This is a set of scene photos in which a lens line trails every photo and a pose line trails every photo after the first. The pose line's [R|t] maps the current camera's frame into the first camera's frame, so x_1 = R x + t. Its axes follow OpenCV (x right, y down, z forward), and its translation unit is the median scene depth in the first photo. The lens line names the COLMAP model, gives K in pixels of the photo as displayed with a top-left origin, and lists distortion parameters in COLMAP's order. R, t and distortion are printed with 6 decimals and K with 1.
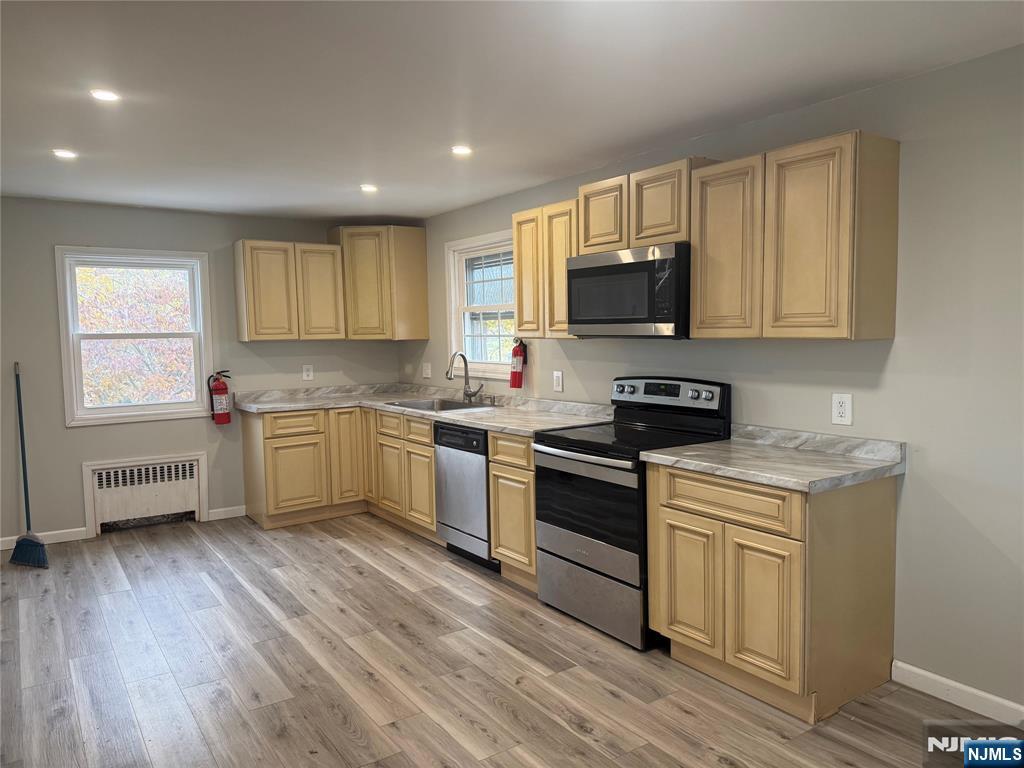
lens RADIAL K [[719.7, 0, 512.7], [0, 719.7, 384.8], [0, 0, 1]] dist [0.007721, -0.003670]
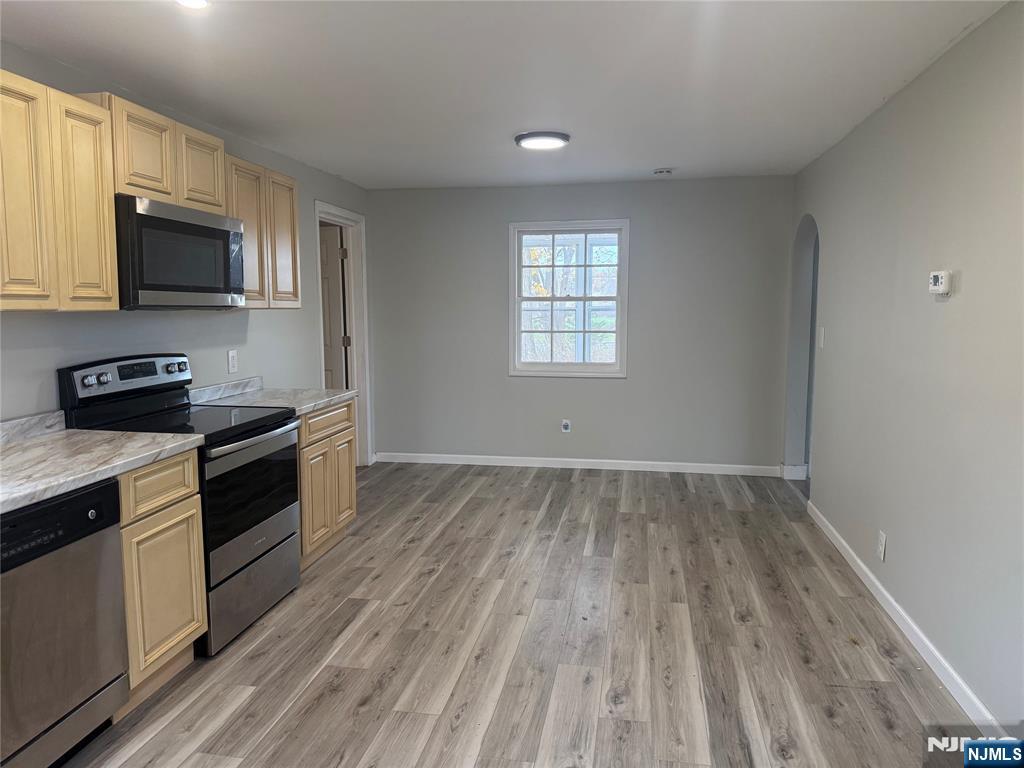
lens RADIAL K [[719.7, 0, 512.6], [0, 719.7, 376.6], [0, 0, 1]] dist [0.007721, -0.003670]
pose [[-0.702696, -0.055628, 0.709312, -0.812126], [0.074562, 0.985692, 0.151170, -0.094600], [-0.707572, 0.159115, -0.688494, 1.439502]]
